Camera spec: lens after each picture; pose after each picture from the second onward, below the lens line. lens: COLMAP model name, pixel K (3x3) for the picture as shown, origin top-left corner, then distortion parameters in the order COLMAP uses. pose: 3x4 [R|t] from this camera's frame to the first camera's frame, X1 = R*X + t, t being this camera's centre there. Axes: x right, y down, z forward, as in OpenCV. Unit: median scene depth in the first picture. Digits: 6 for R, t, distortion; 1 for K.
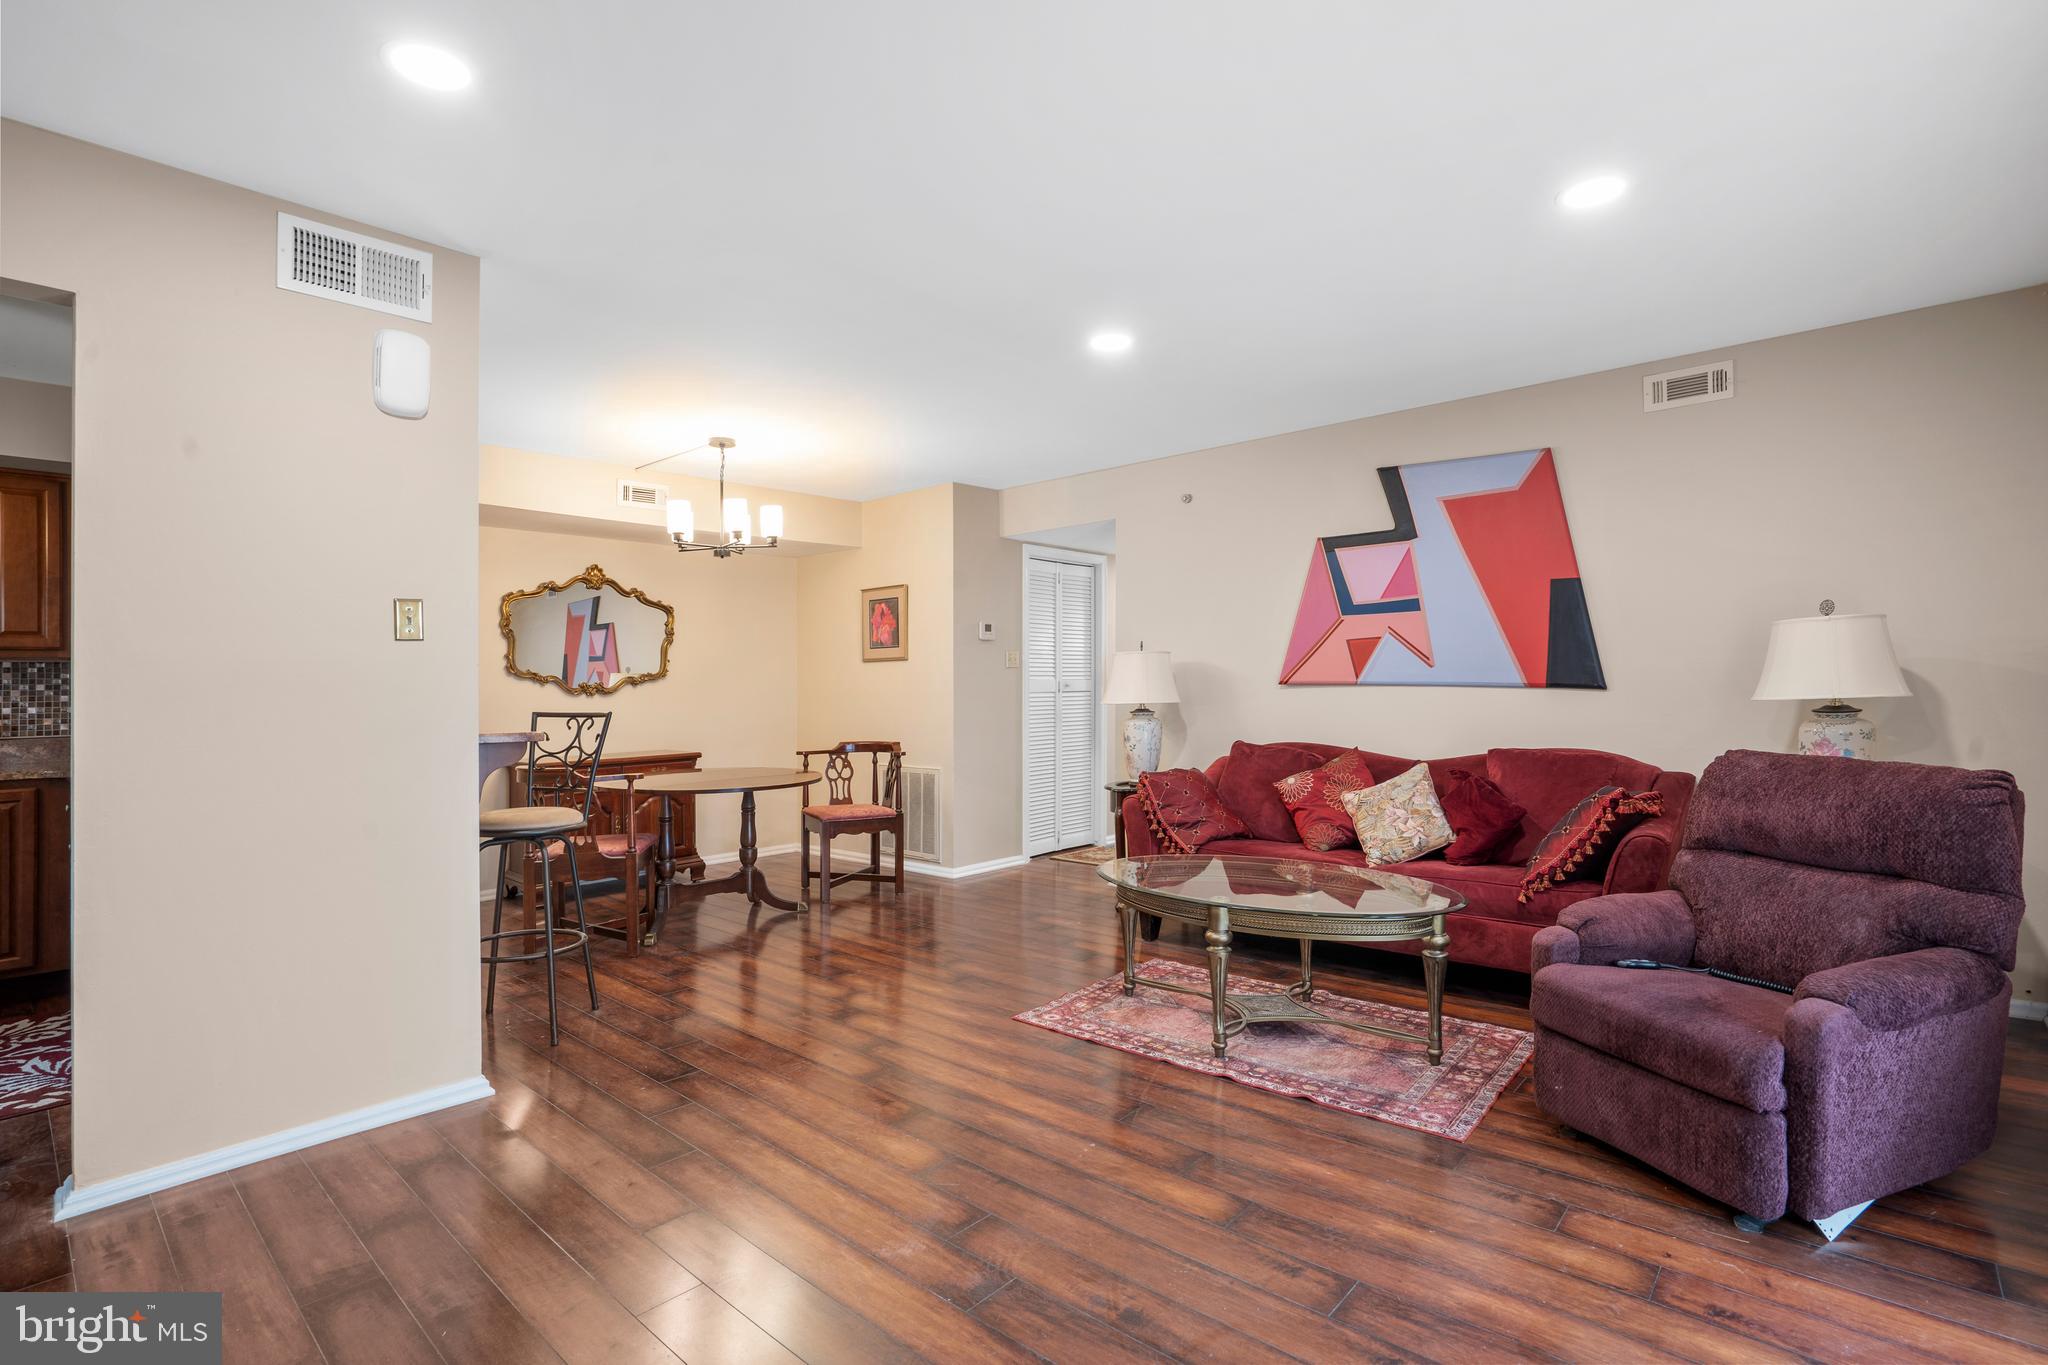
lens RADIAL K [[995.4, 0, 1057.0], [0, 995.4, 690.4], [0, 0, 1]] dist [-0.010906, 0.001622]
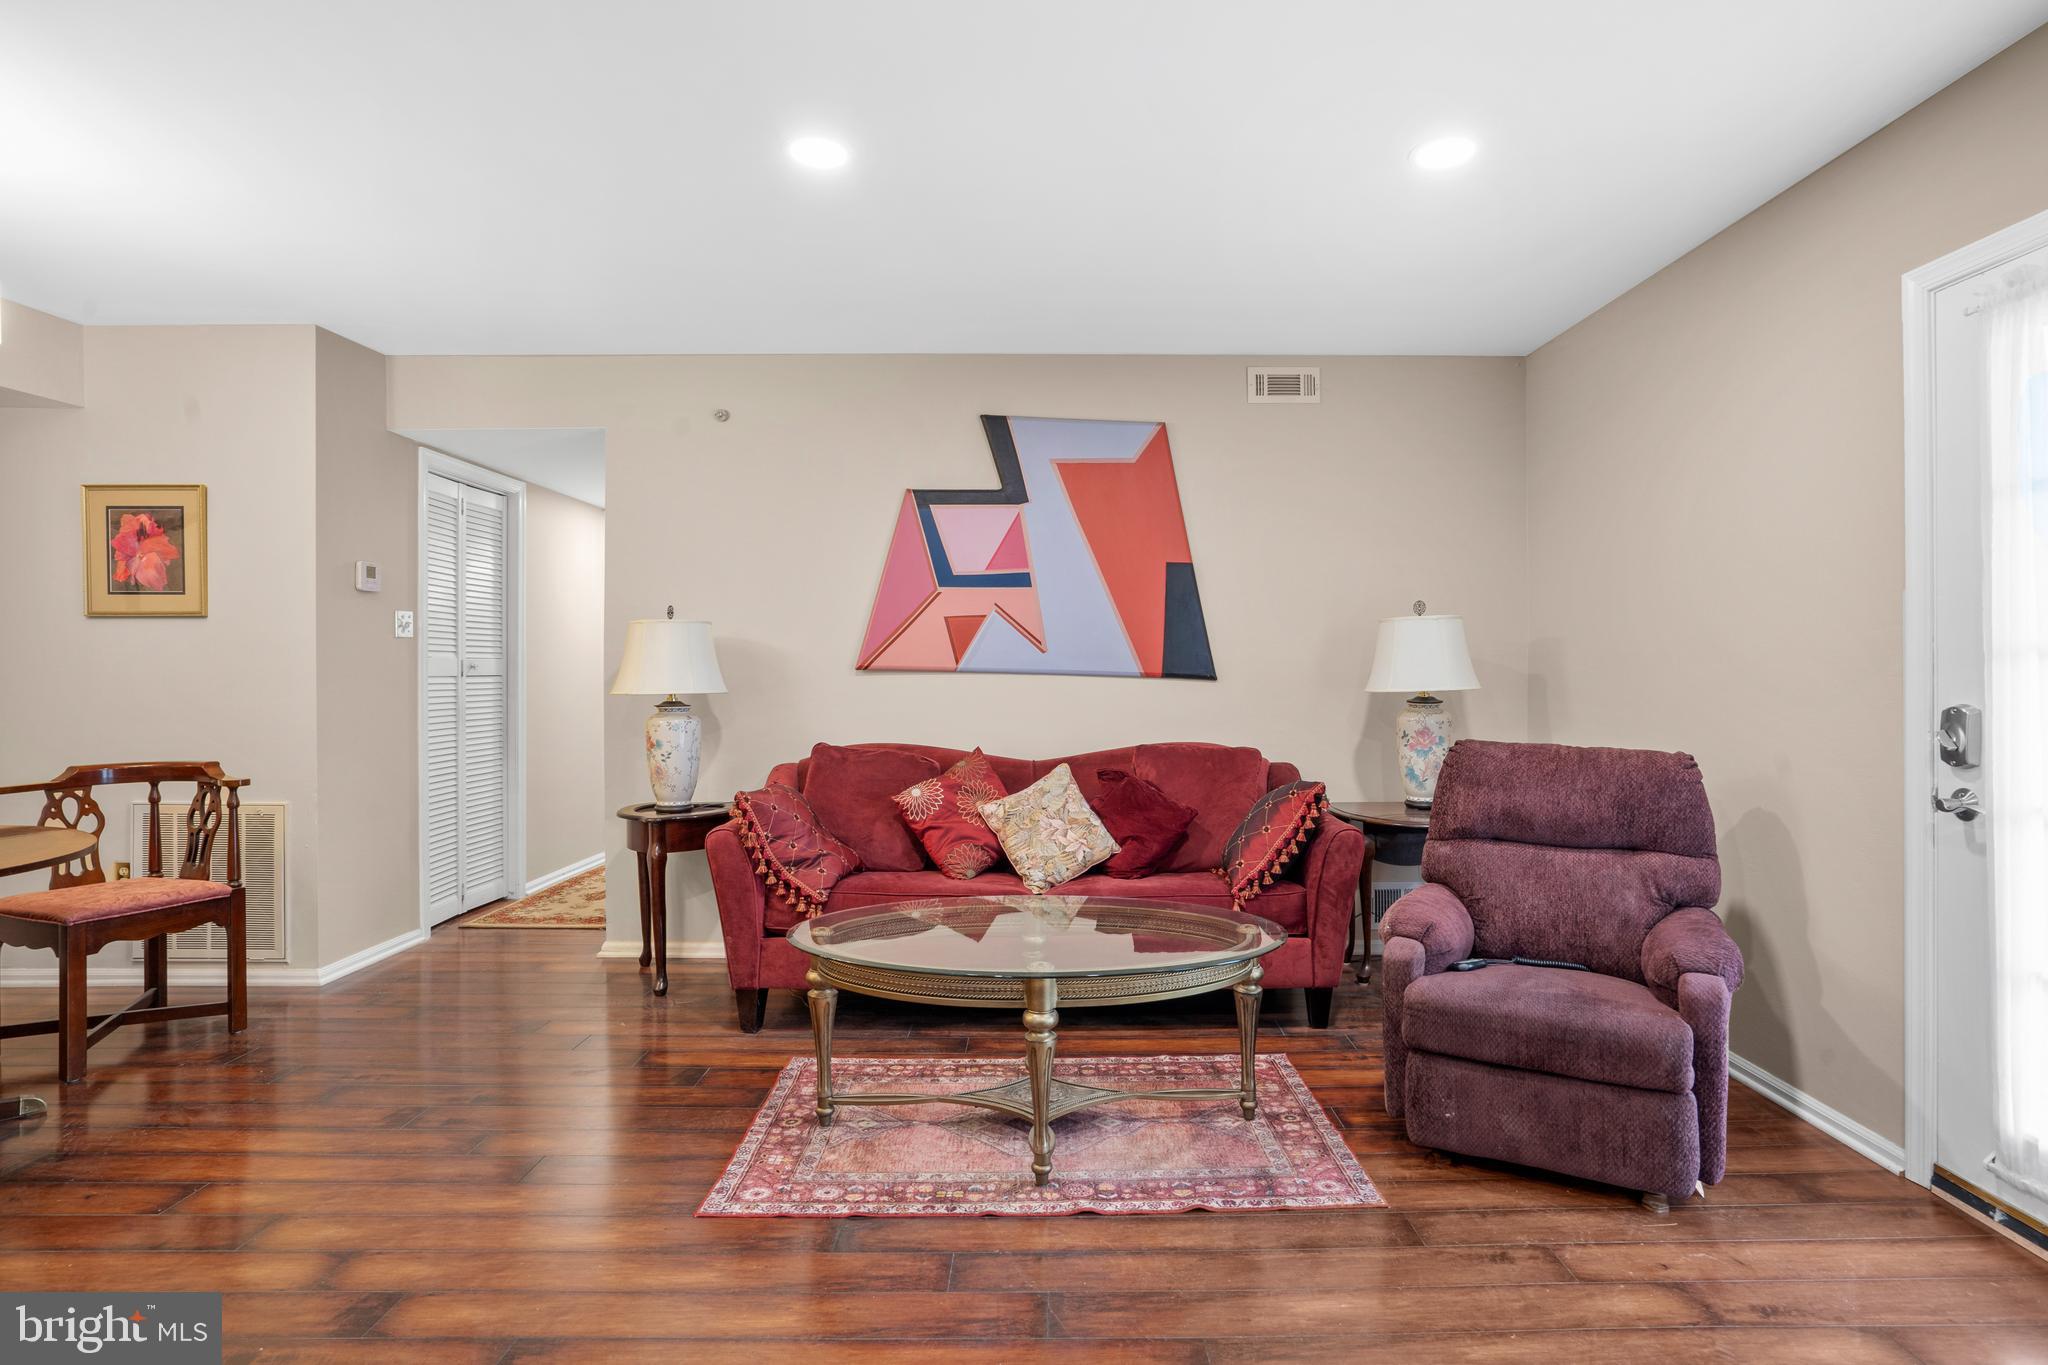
lens RADIAL K [[1072.0, 0, 1057.4], [0, 1072.0, 684.8], [0, 0, 1]] dist [-0.033155, 0.009373]
pose [[0.751788, 0.006919, 0.659368, -0.251480], [-0.009503, 0.999955, 0.000342, 0.004510], [-0.659336, -0.006523, 0.751820, 0.306473]]
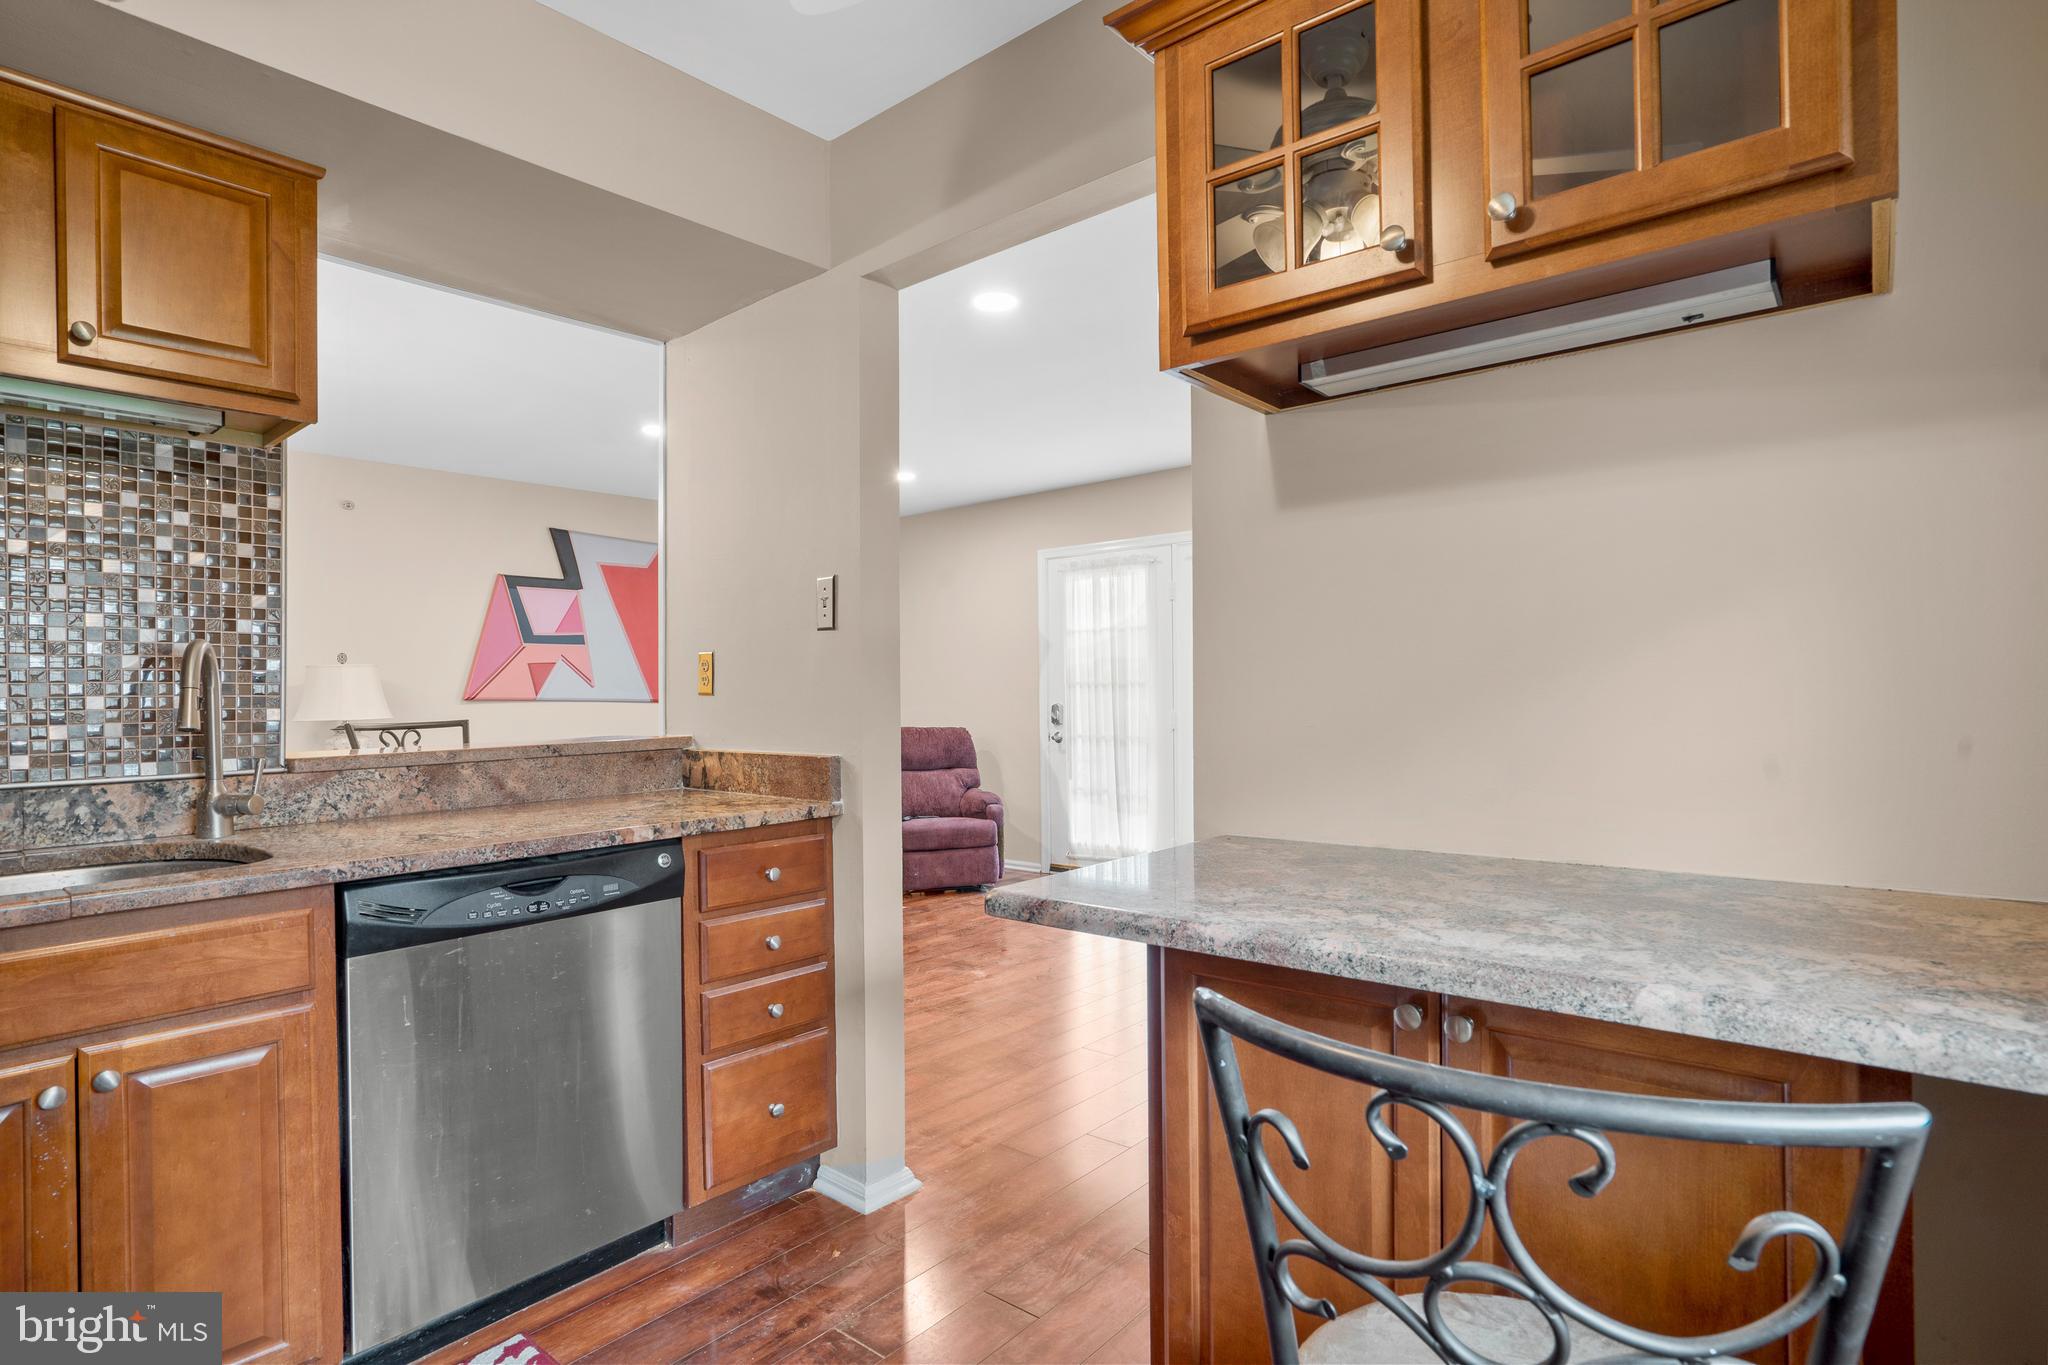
lens RADIAL K [[1072.0, 0, 1061.9], [0, 1072.0, 700.7], [0, 0, 1]] dist [-0.033155, 0.009373]
pose [[-0.012592, 0.005863, 0.999904, -1.142483], [0.020349, 0.999777, -0.005606, 0.016242], [-0.999714, 0.020277, -0.012709, 0.418675]]
